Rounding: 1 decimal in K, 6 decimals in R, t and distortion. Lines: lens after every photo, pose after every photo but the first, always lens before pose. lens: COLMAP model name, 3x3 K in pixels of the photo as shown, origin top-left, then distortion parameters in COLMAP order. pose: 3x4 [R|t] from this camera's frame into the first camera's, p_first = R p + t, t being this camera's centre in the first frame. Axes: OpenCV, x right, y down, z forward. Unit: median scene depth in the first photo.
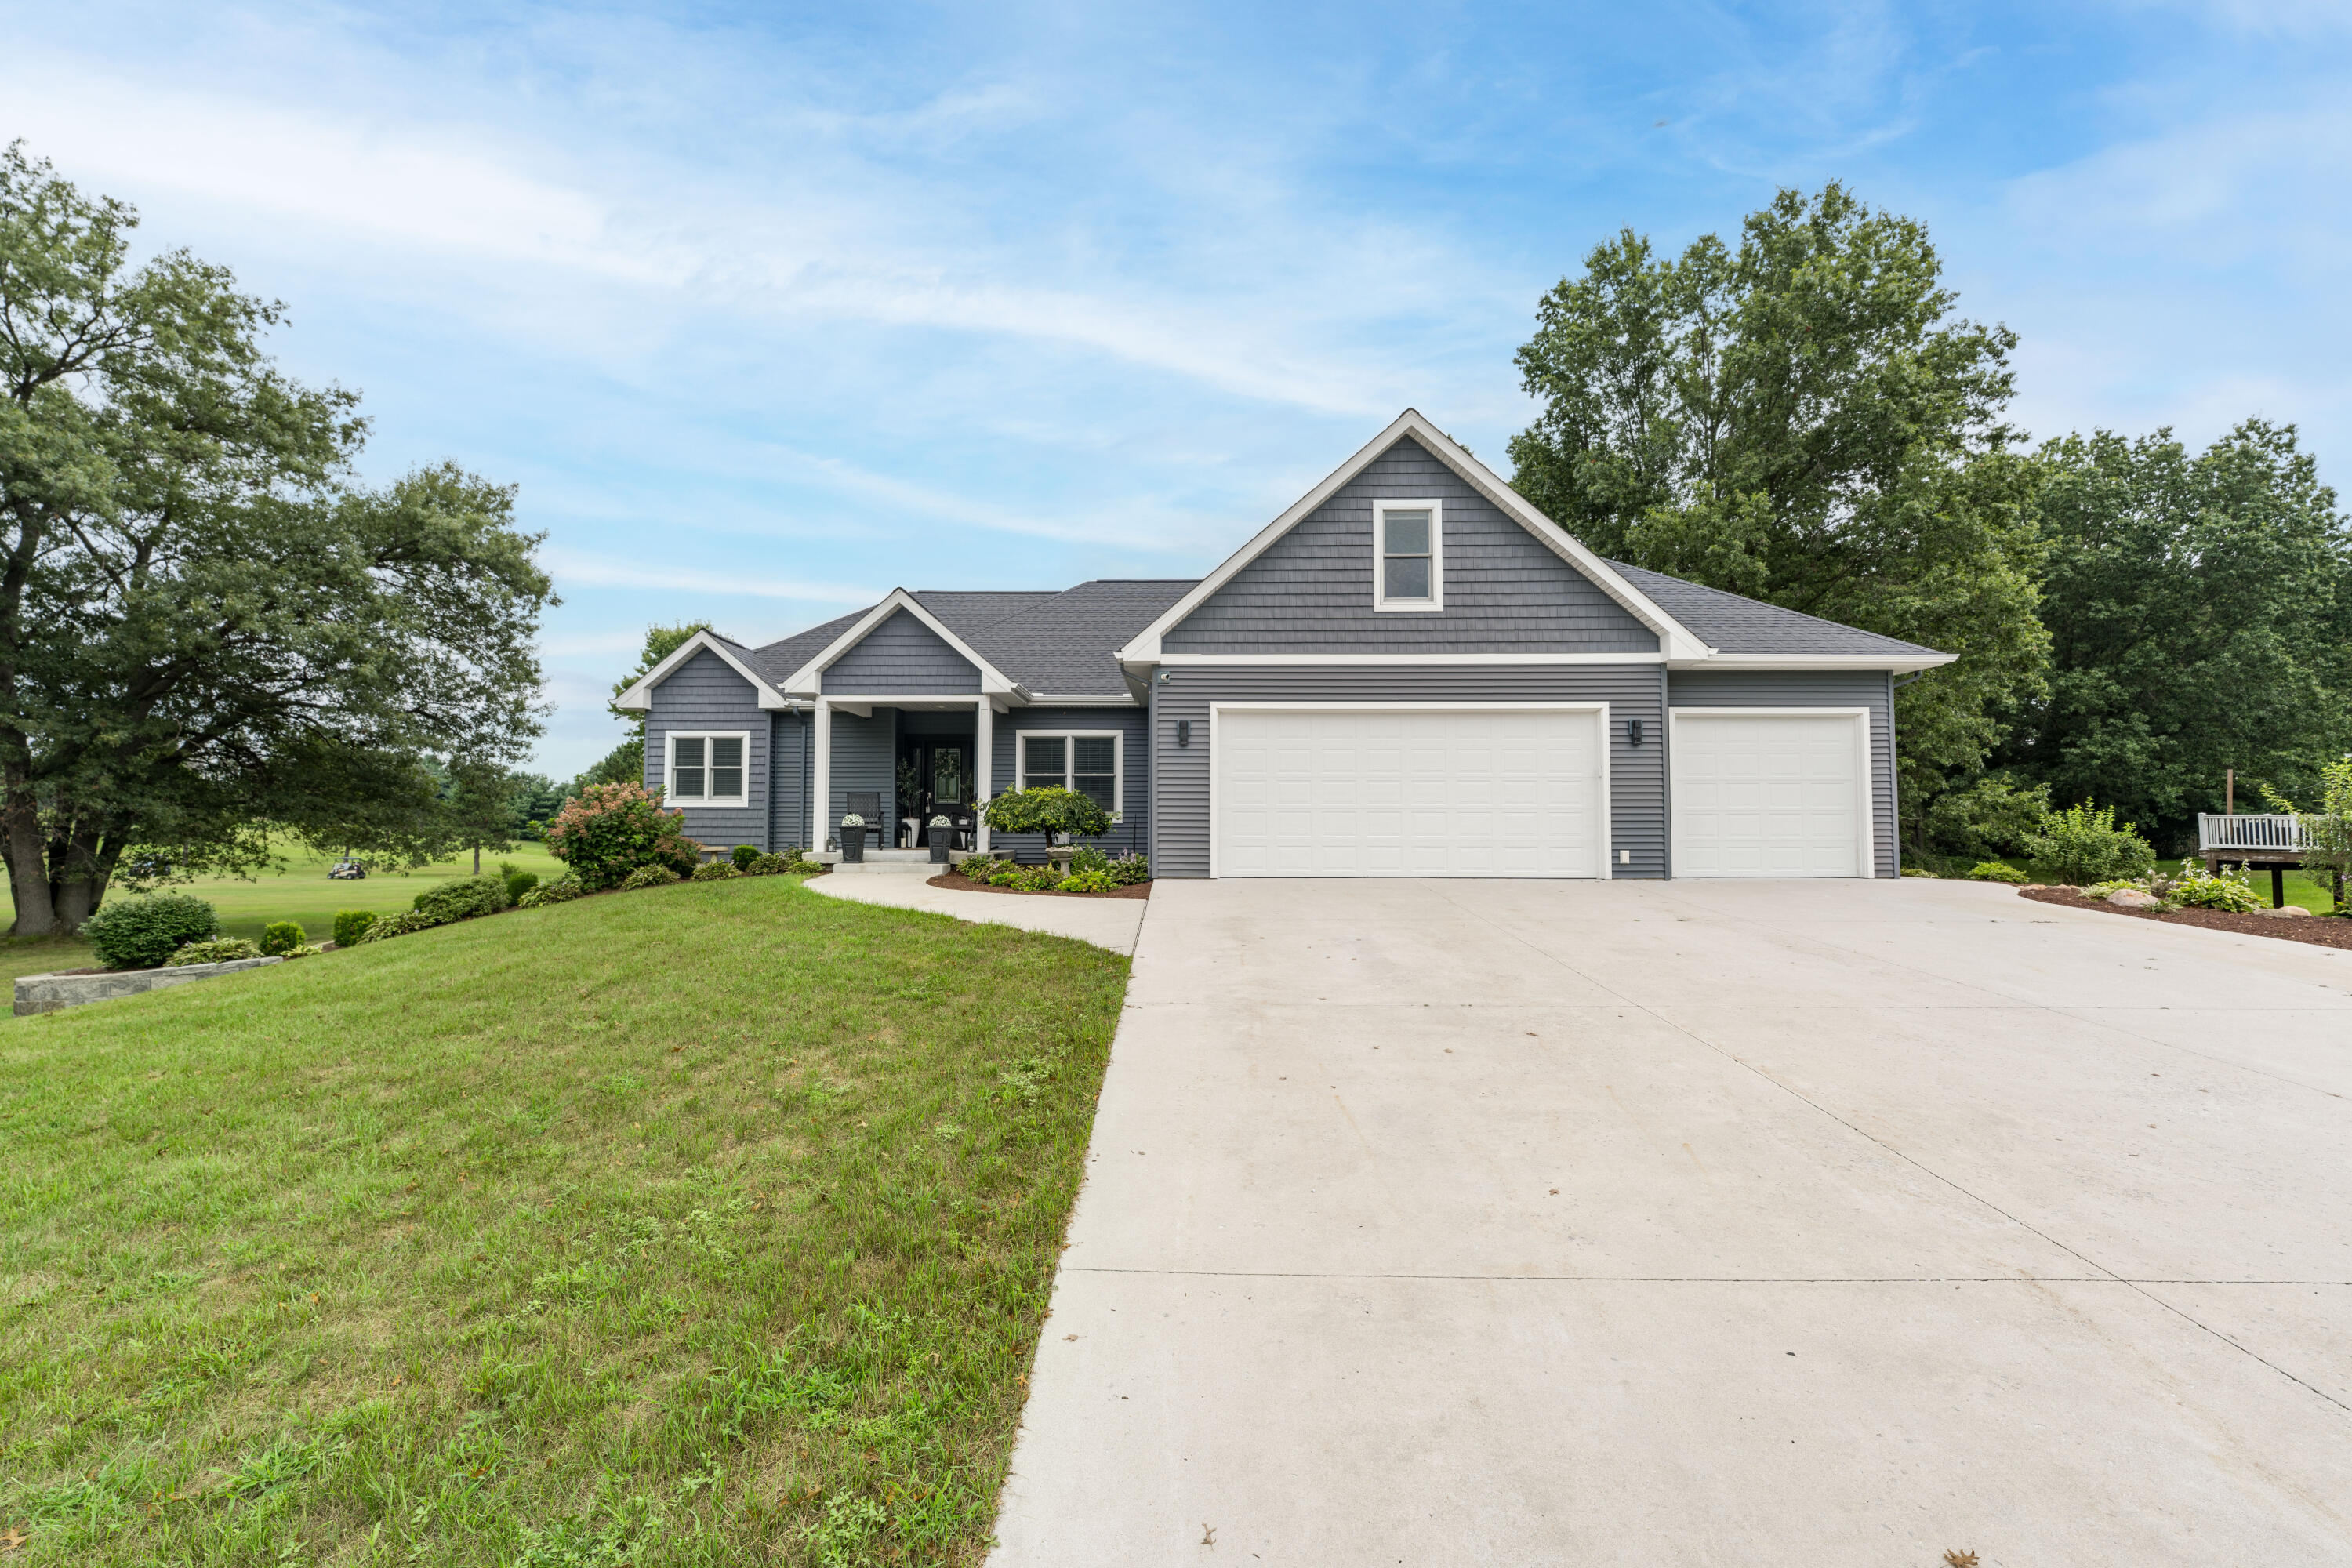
lens RADIAL K [[960.1, 0, 1176.0], [0, 960.1, 784.0], [0, 0, 1]] dist [0.001206, 0.000113]
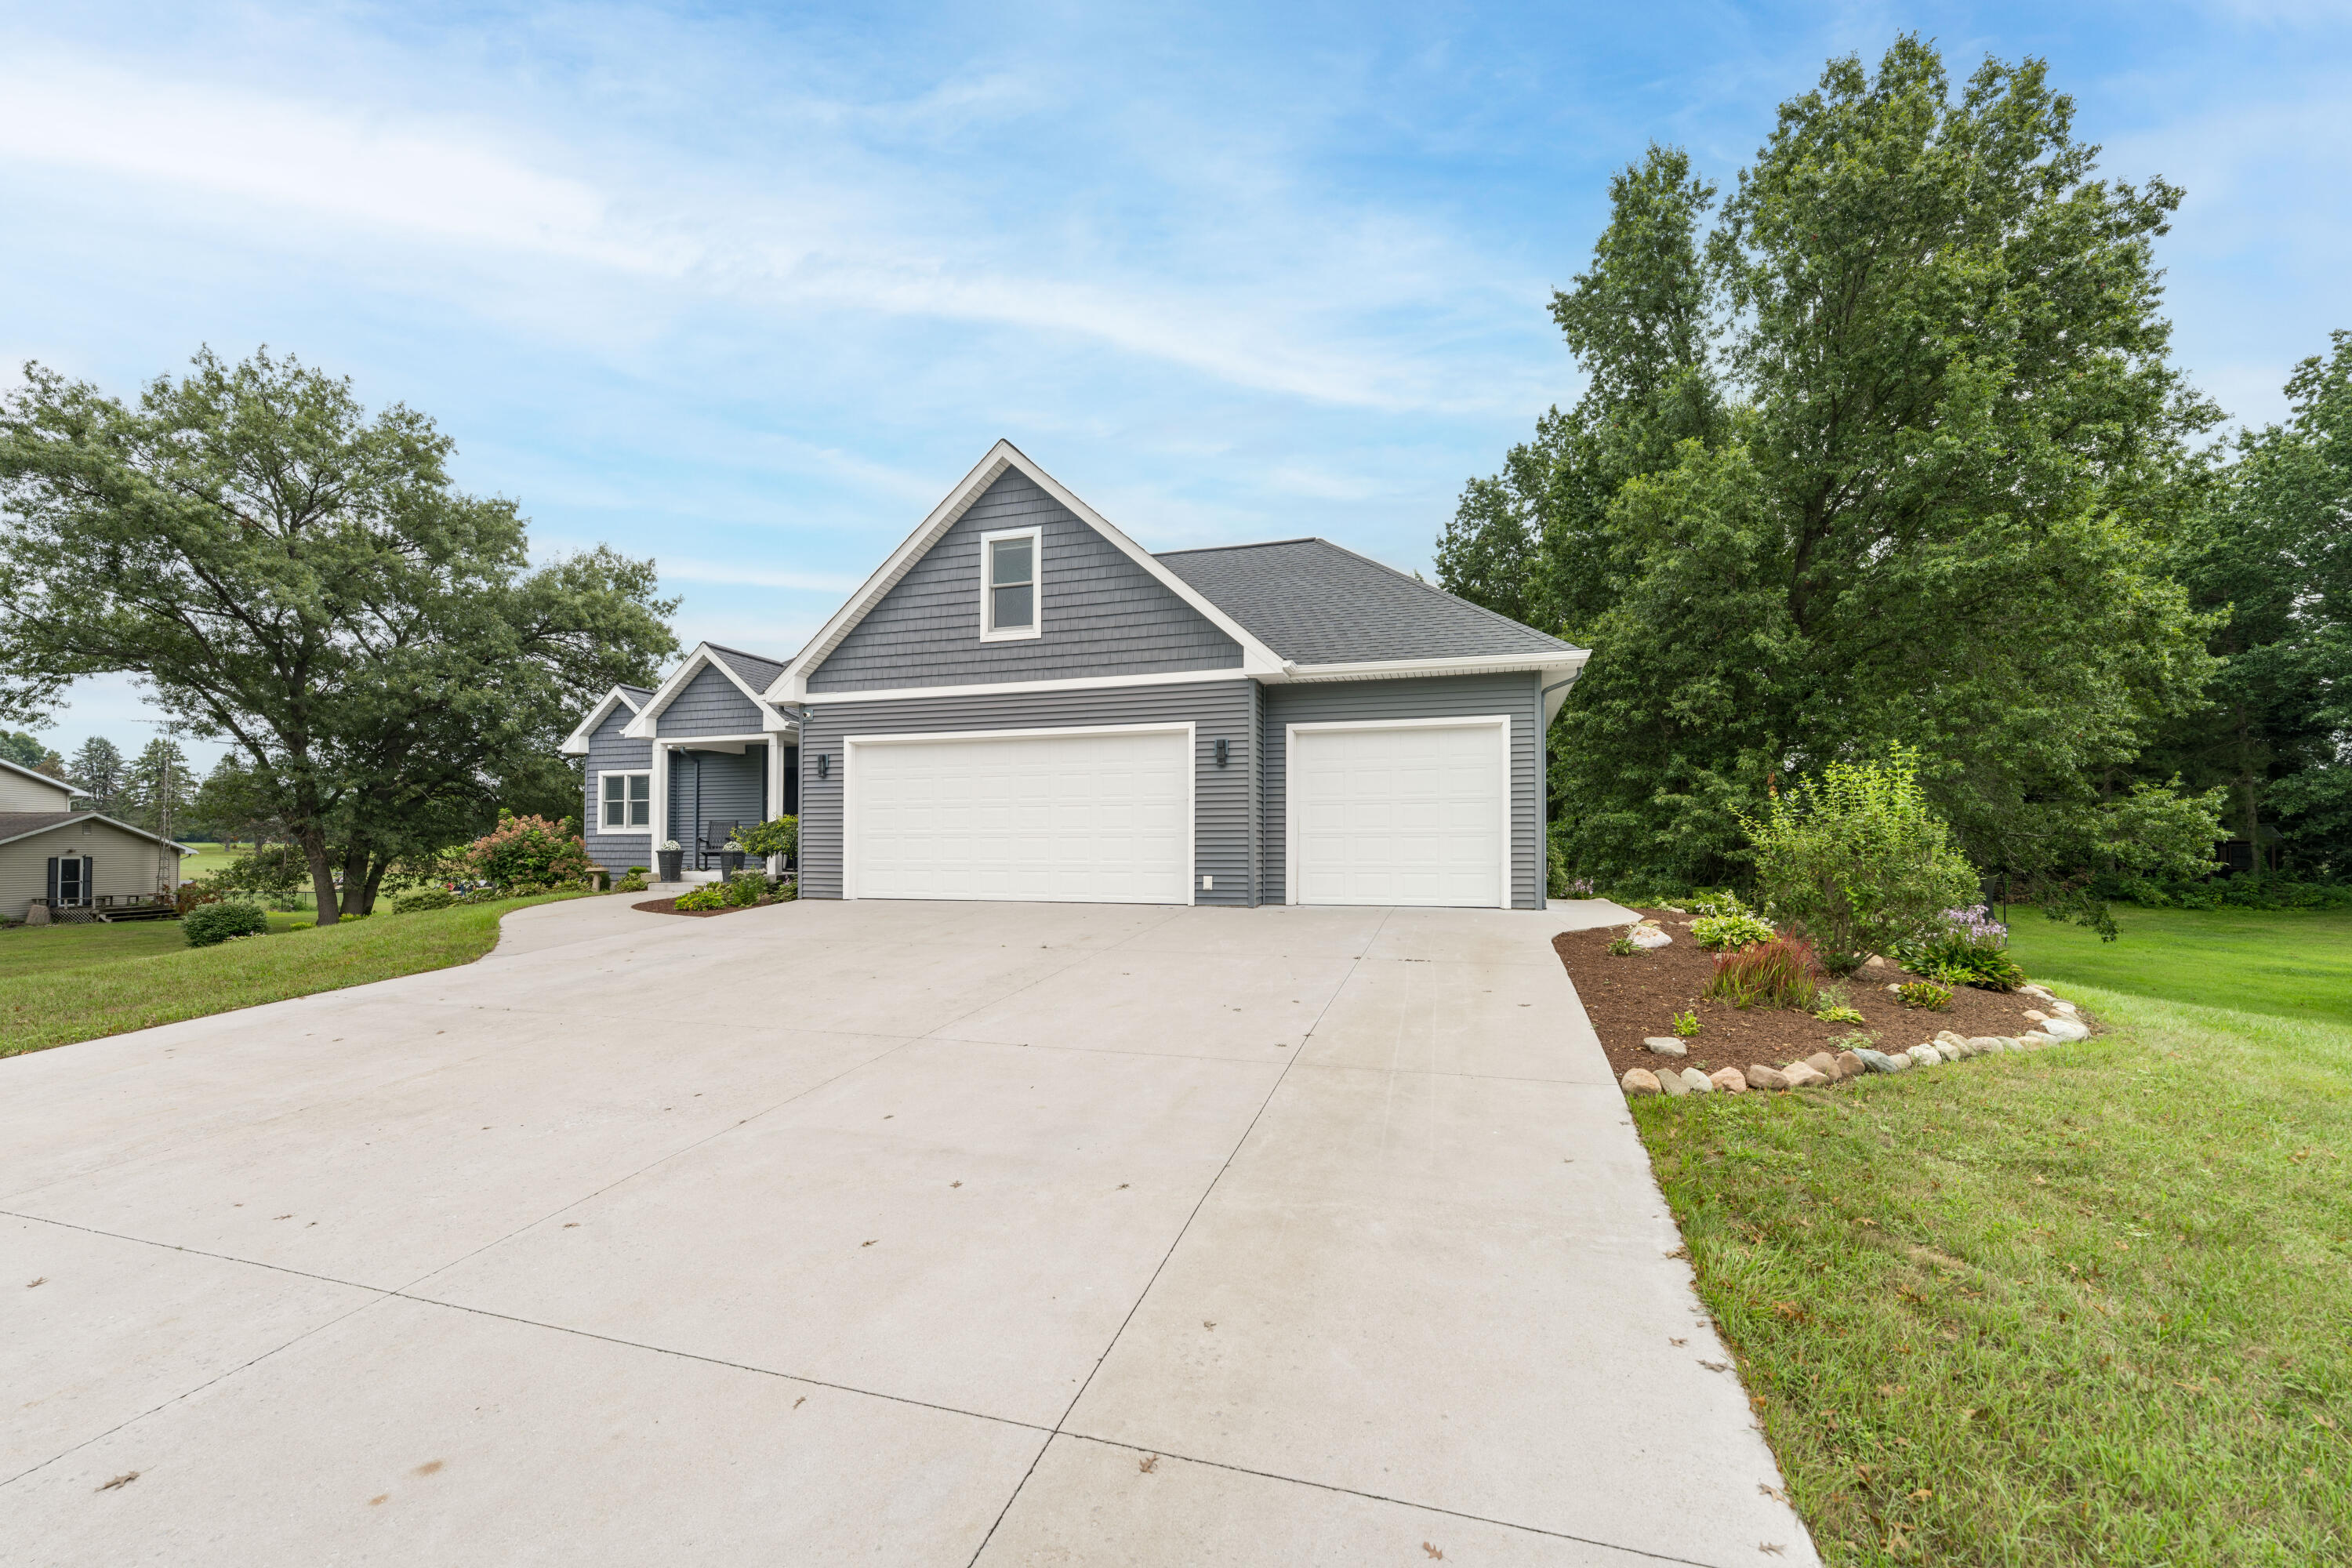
lens RADIAL K [[994.3, 0, 1176.3], [0, 994.3, 827.4], [0, 0, 1]] dist [-0.001485, -0.000333]
pose [[0.955202, -0.008236, -0.295840, 0.714697], [0.015874, 0.999600, 0.023427, -0.003427], [0.295529, -0.027074, 0.954950, 0.040275]]
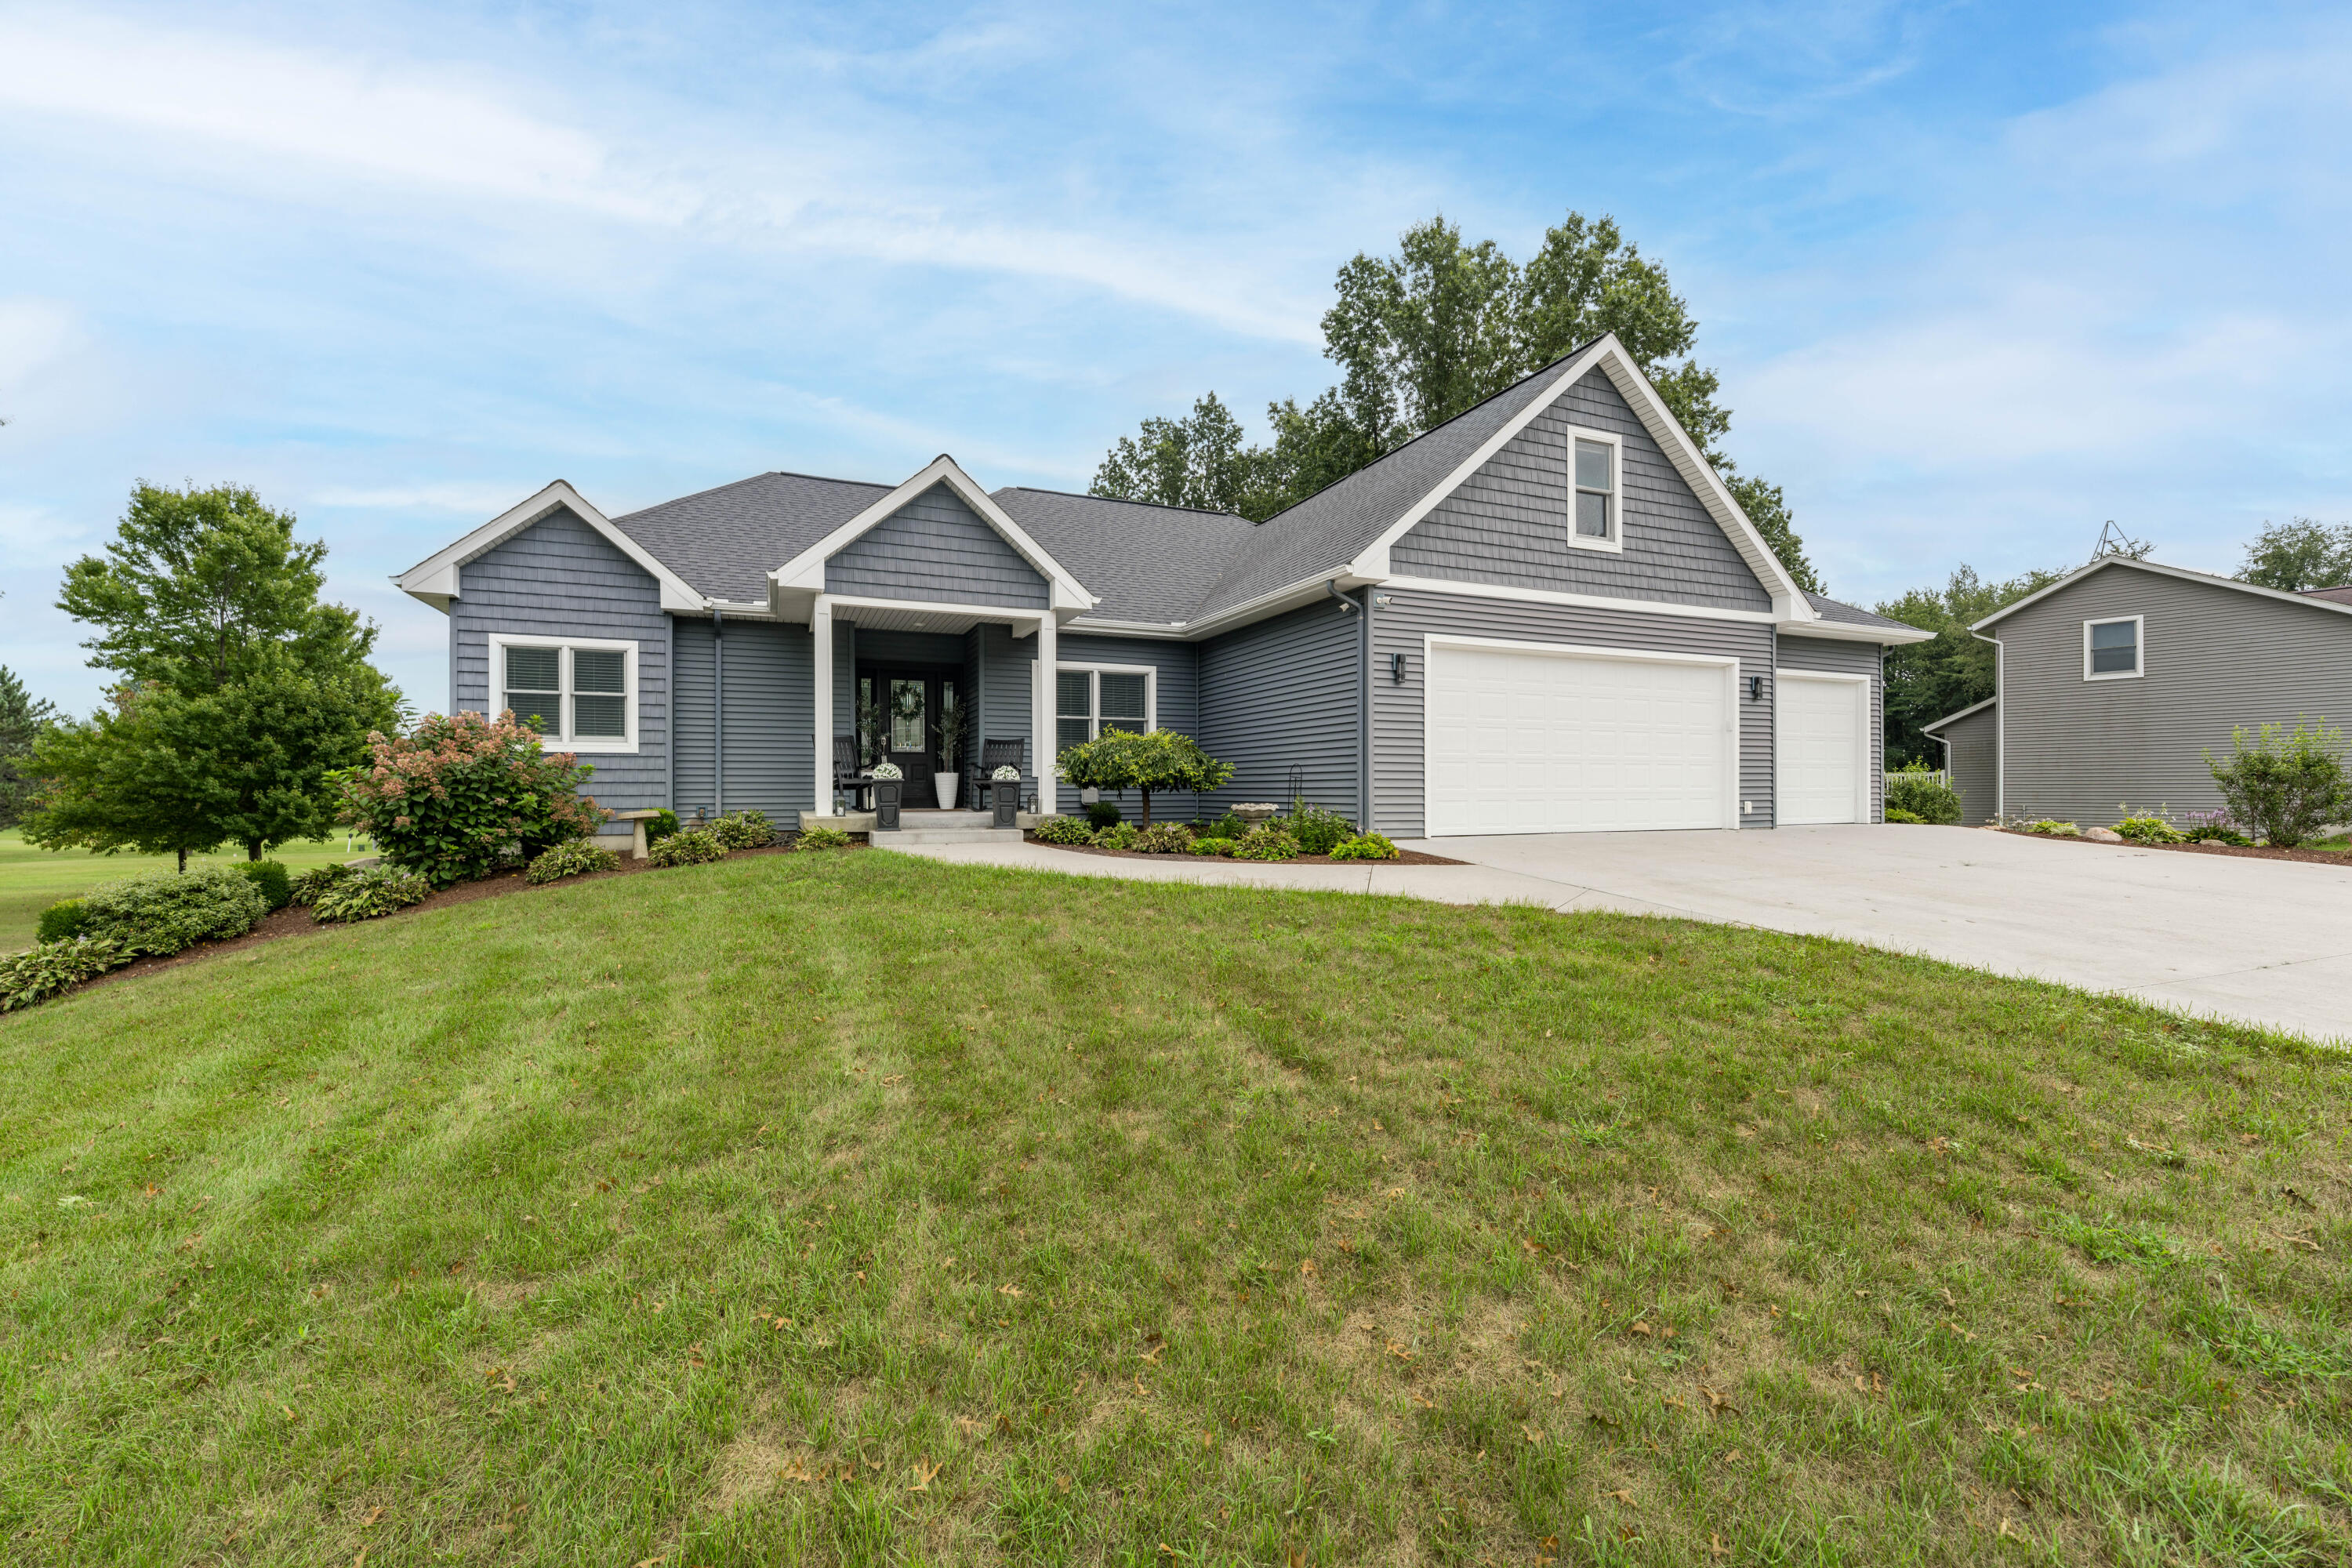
lens RADIAL K [[960.1, 0, 1176.0], [0, 960.1, 784.0], [0, 0, 1]] dist [0.001206, 0.000113]
pose [[0.910488, -0.002063, 0.413531, -0.518581], [-0.014660, 0.999198, 0.037263, 0.020185], [-0.413276, -0.039990, 0.909727, 0.301420]]
